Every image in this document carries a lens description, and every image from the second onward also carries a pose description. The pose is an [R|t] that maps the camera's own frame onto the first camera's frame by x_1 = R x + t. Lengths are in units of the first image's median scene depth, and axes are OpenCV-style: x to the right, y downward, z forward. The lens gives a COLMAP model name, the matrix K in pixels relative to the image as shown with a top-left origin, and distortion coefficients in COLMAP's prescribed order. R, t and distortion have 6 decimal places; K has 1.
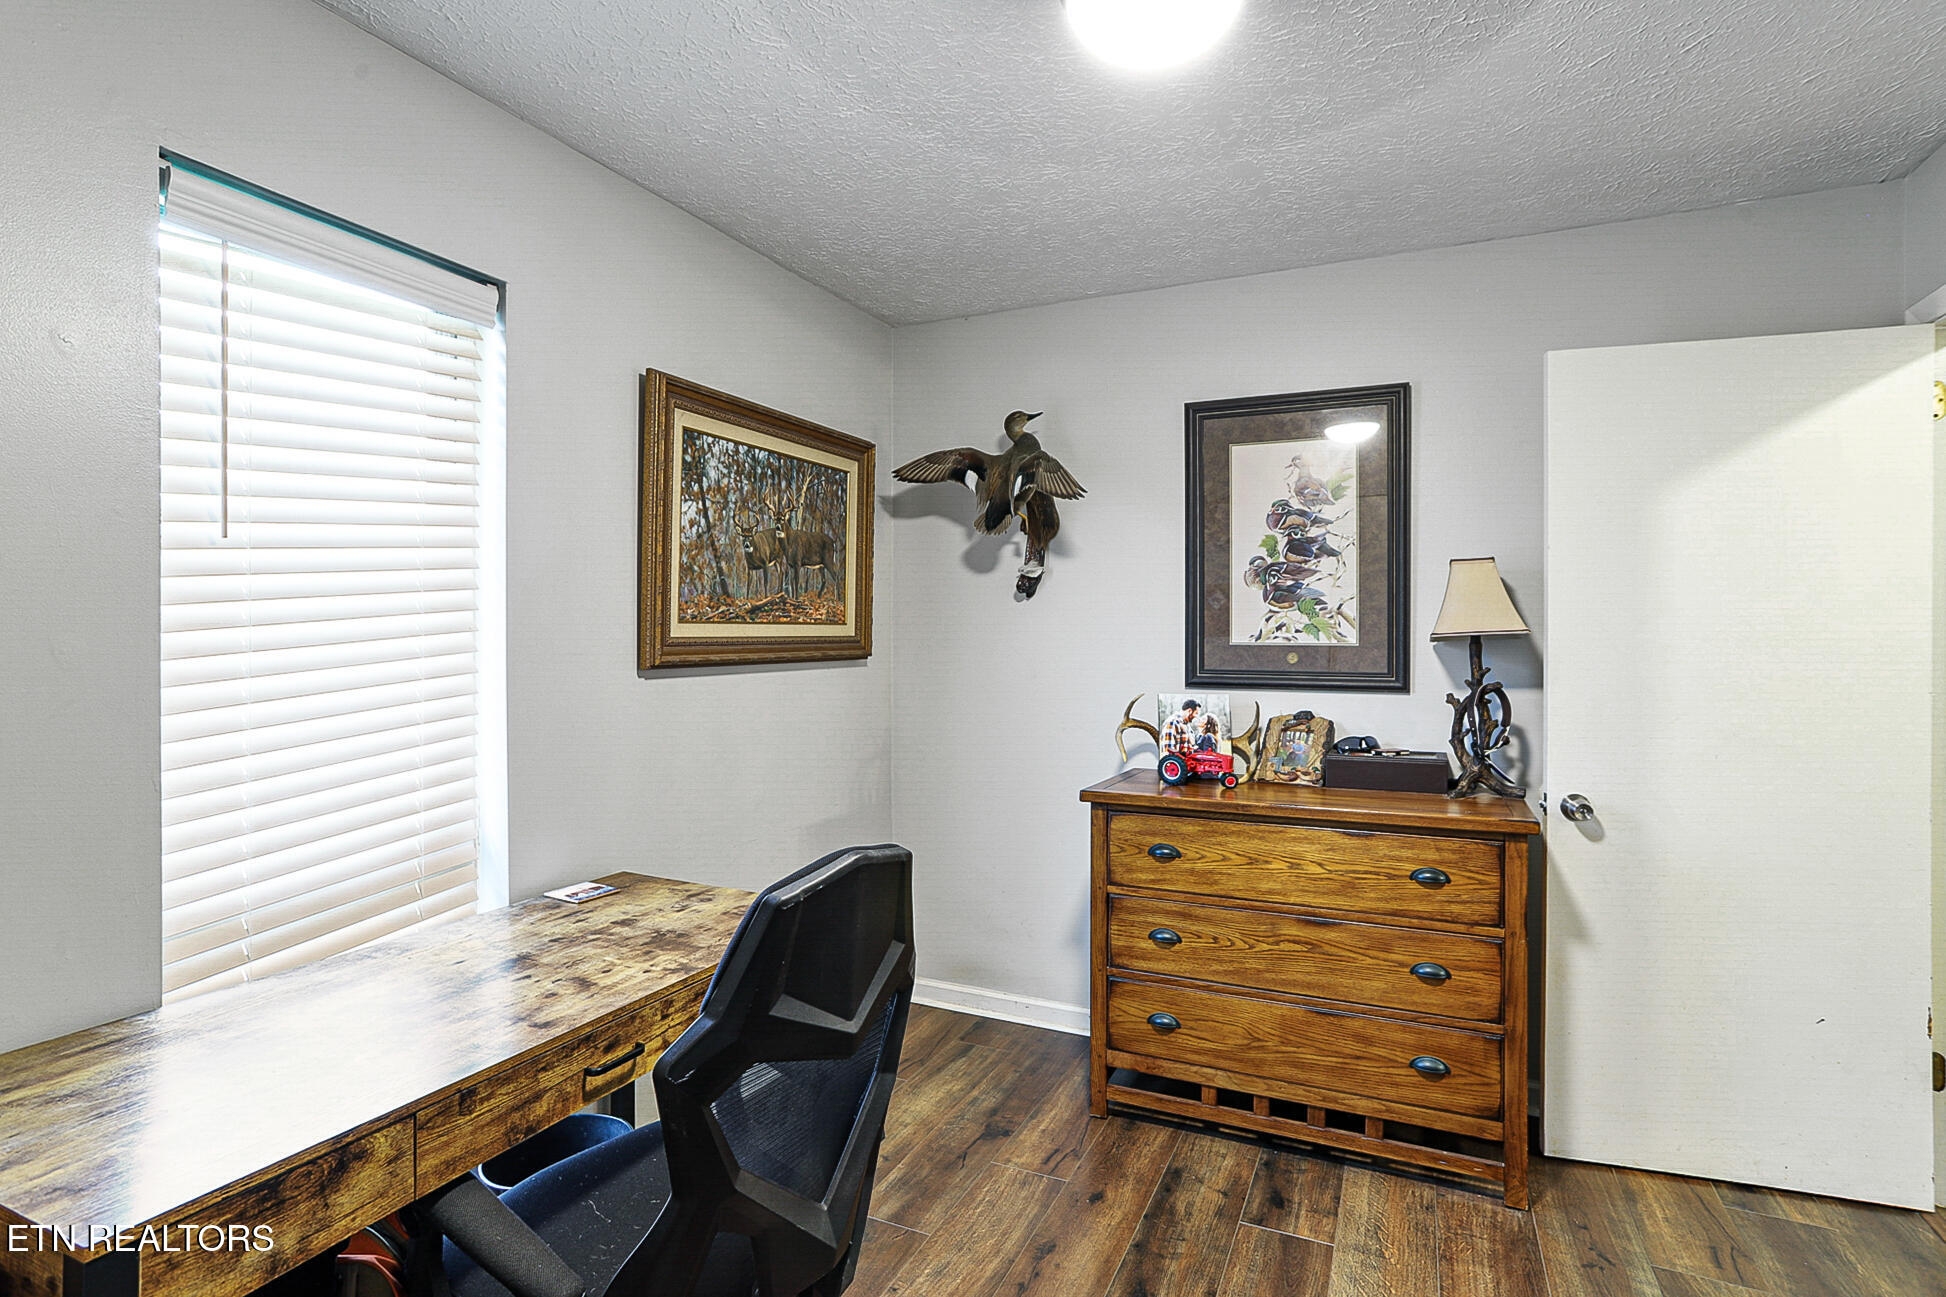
lens RADIAL K [[962.6, 0, 975.9], [0, 962.6, 640.3], [0, 0, 1]] dist [-0.037944, 0.017507]
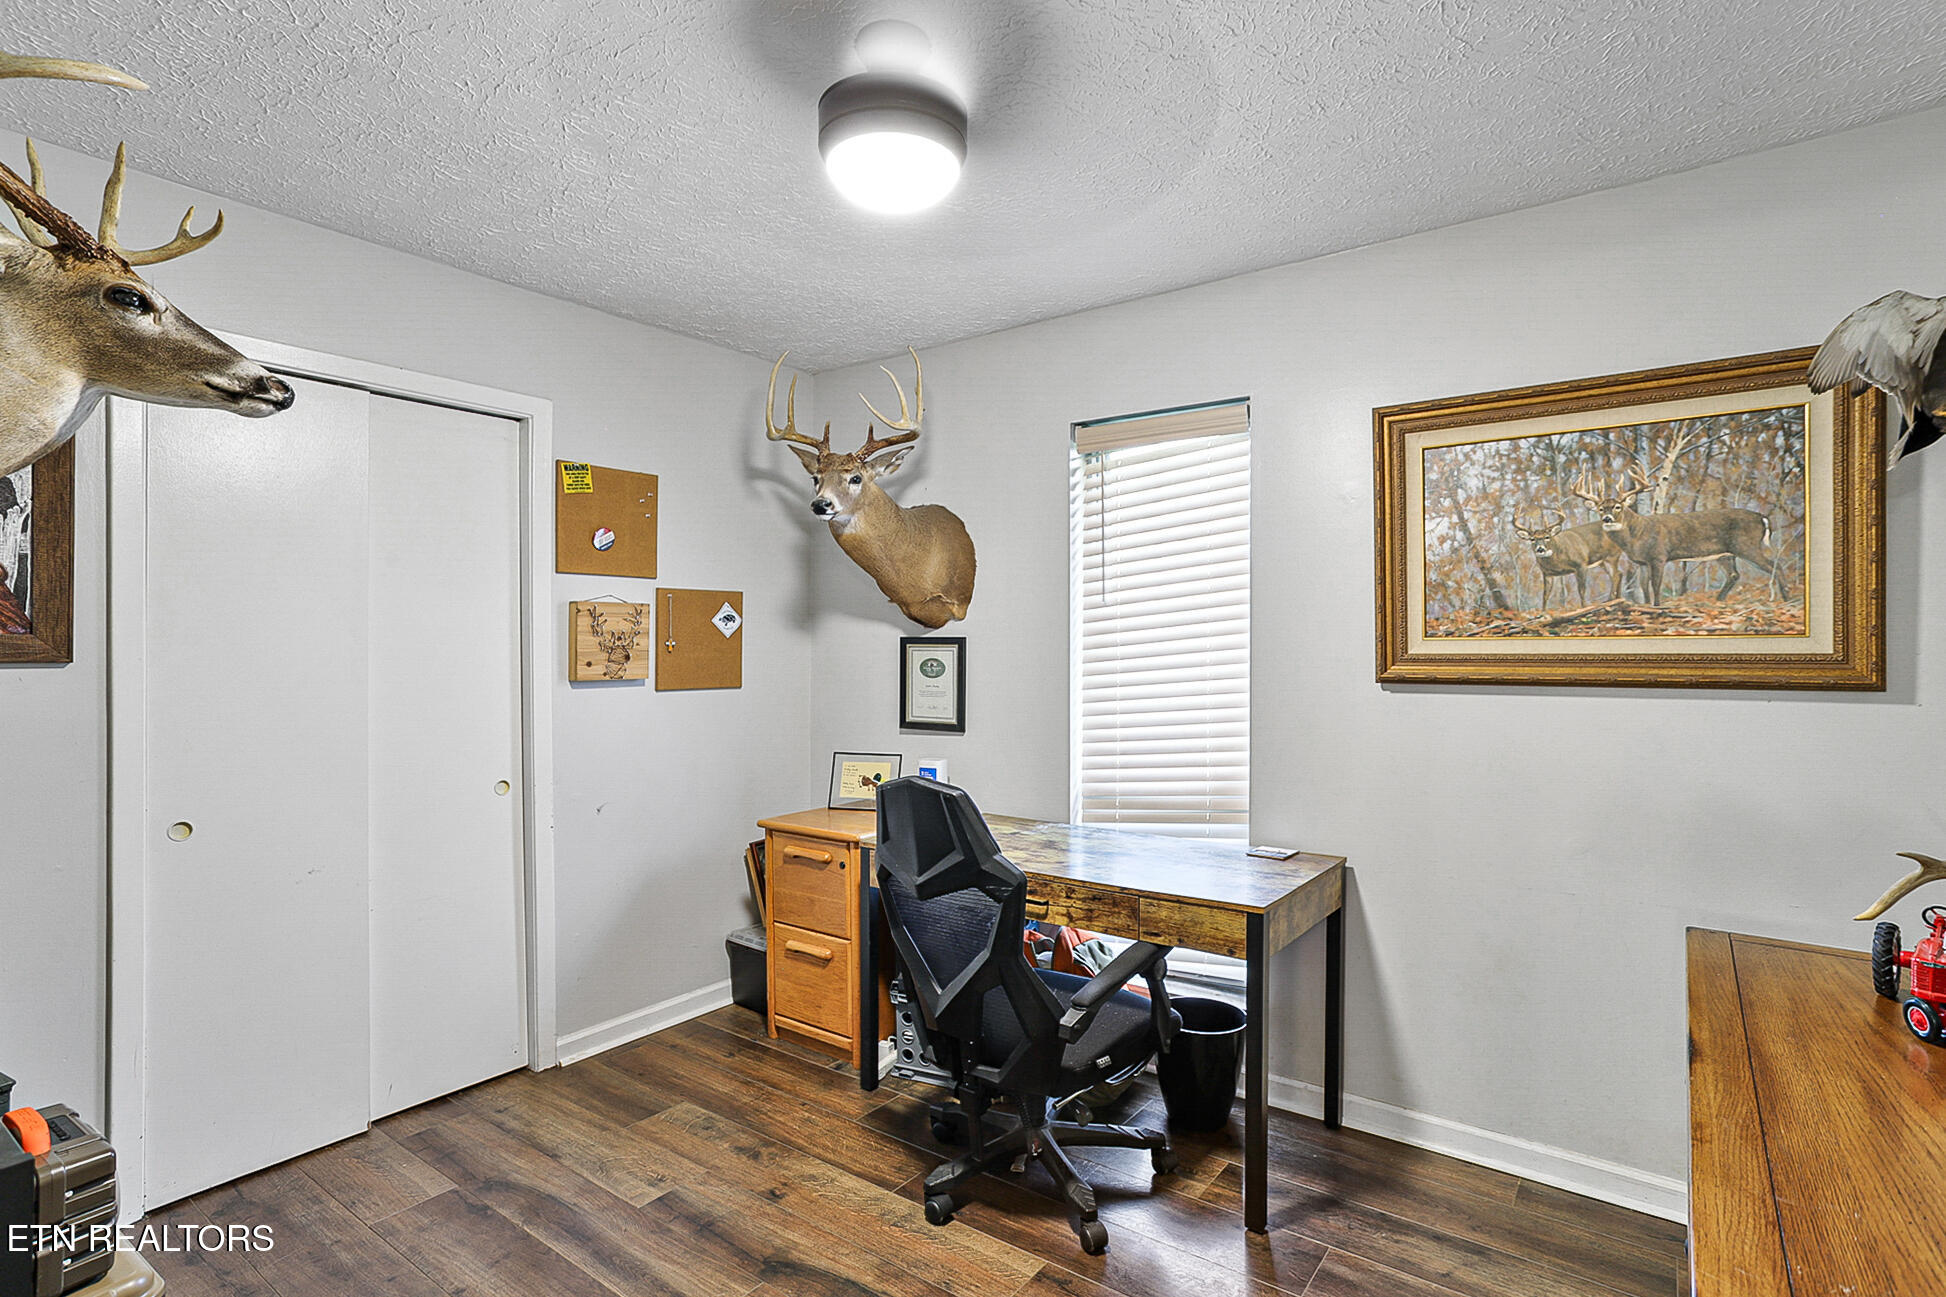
lens RADIAL K [[962.6, 0, 1007.7], [0, 962.6, 645.2], [0, 0, 1]] dist [-0.037944, 0.017507]
pose [[-0.186848, -0.004326, -0.982379, 0.709124], [-0.006819, 0.999972, -0.003106, -0.005345], [0.982365, 0.006119, -0.186872, 0.688902]]
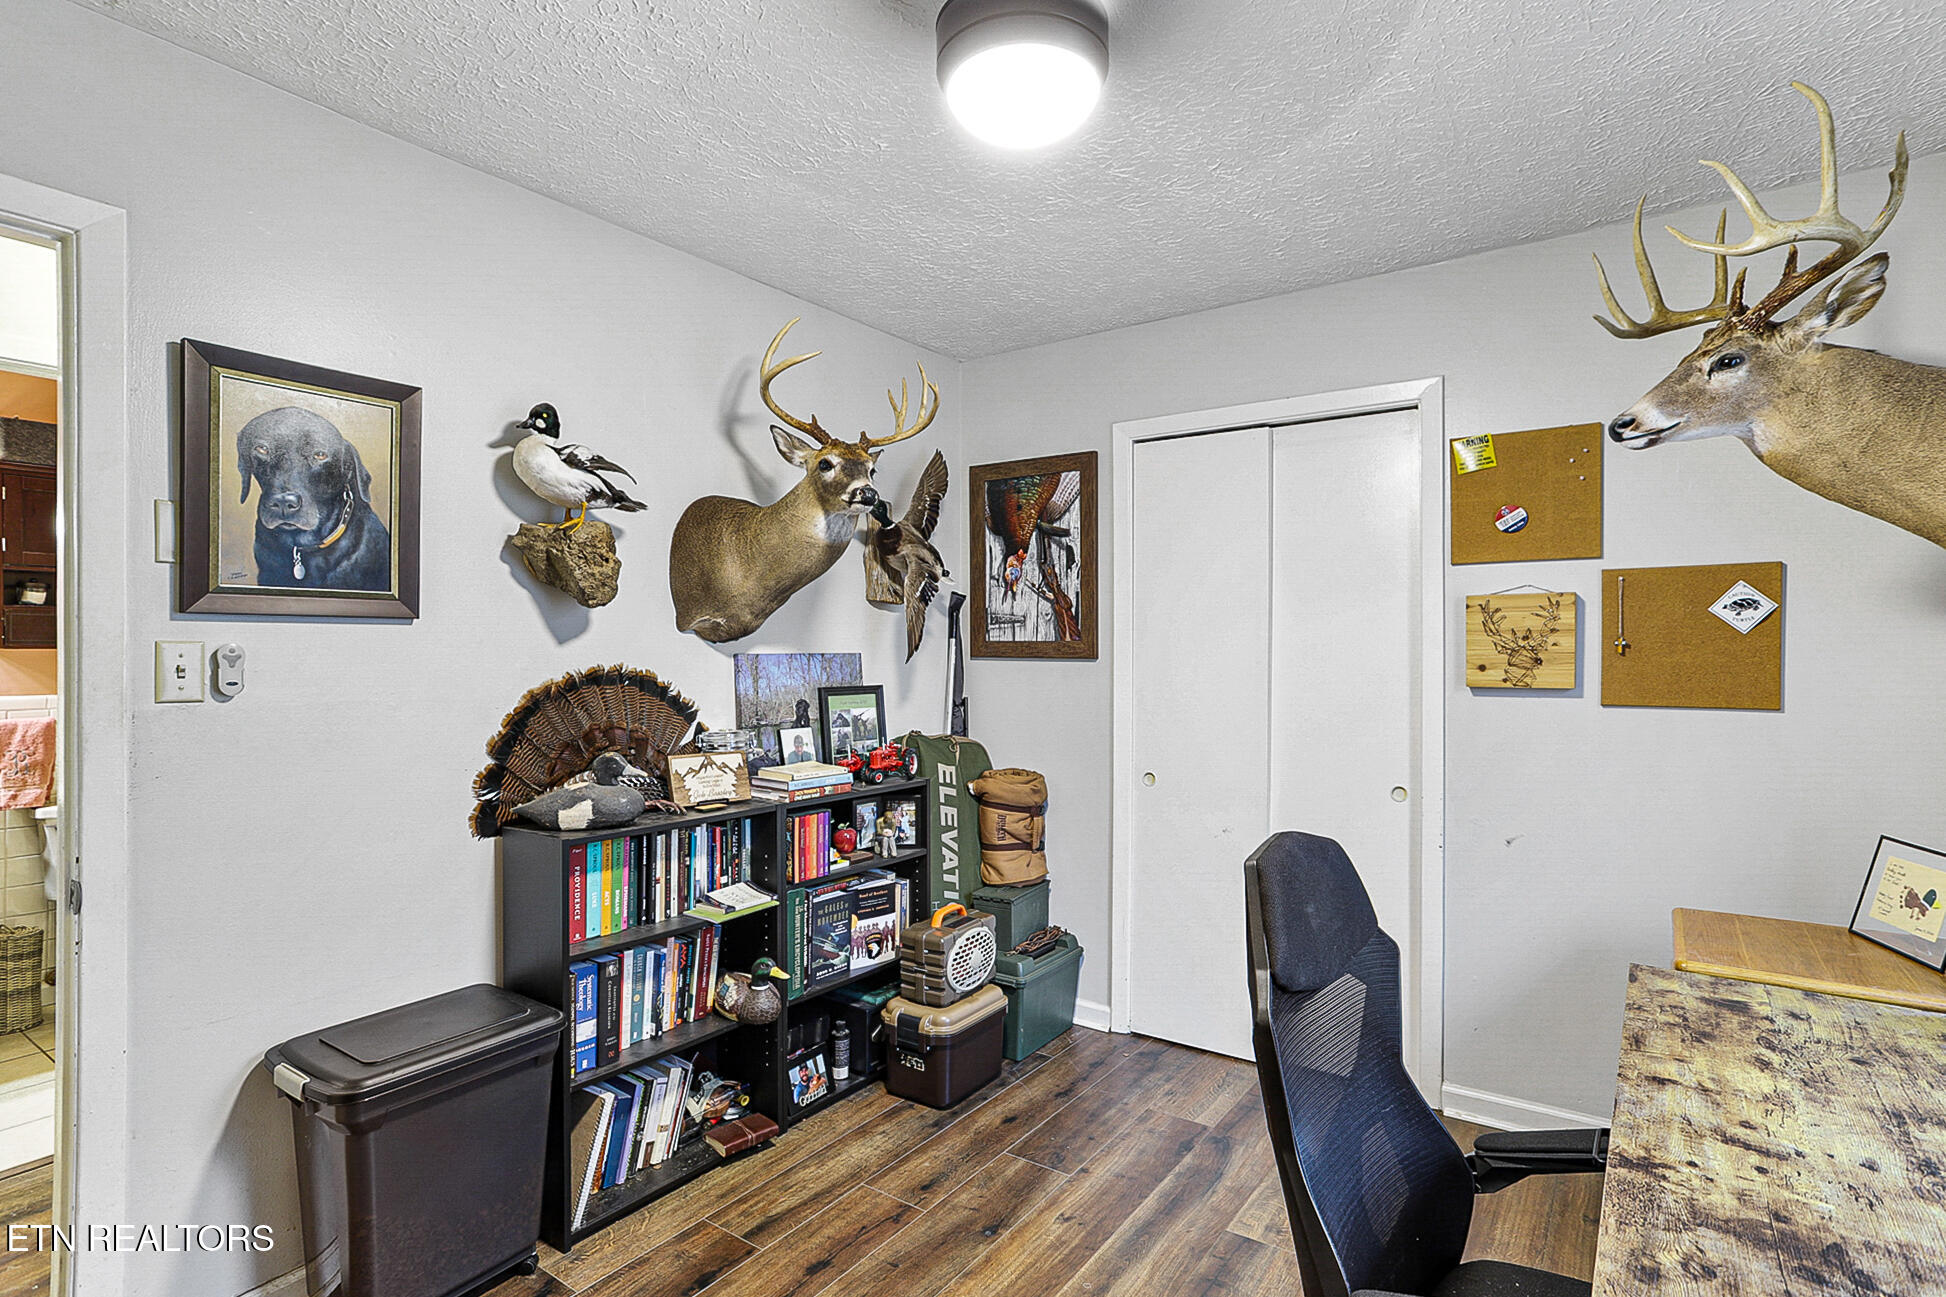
lens RADIAL K [[962.6, 0, 967.8], [0, 962.6, 649.7], [0, 0, 1]] dist [-0.037944, 0.017507]
pose [[-0.983080, -0.000085, 0.183178, 0.018700], [0.001424, 0.999966, 0.008109, -0.010402], [-0.183172, 0.008233, -0.983046, 1.044602]]
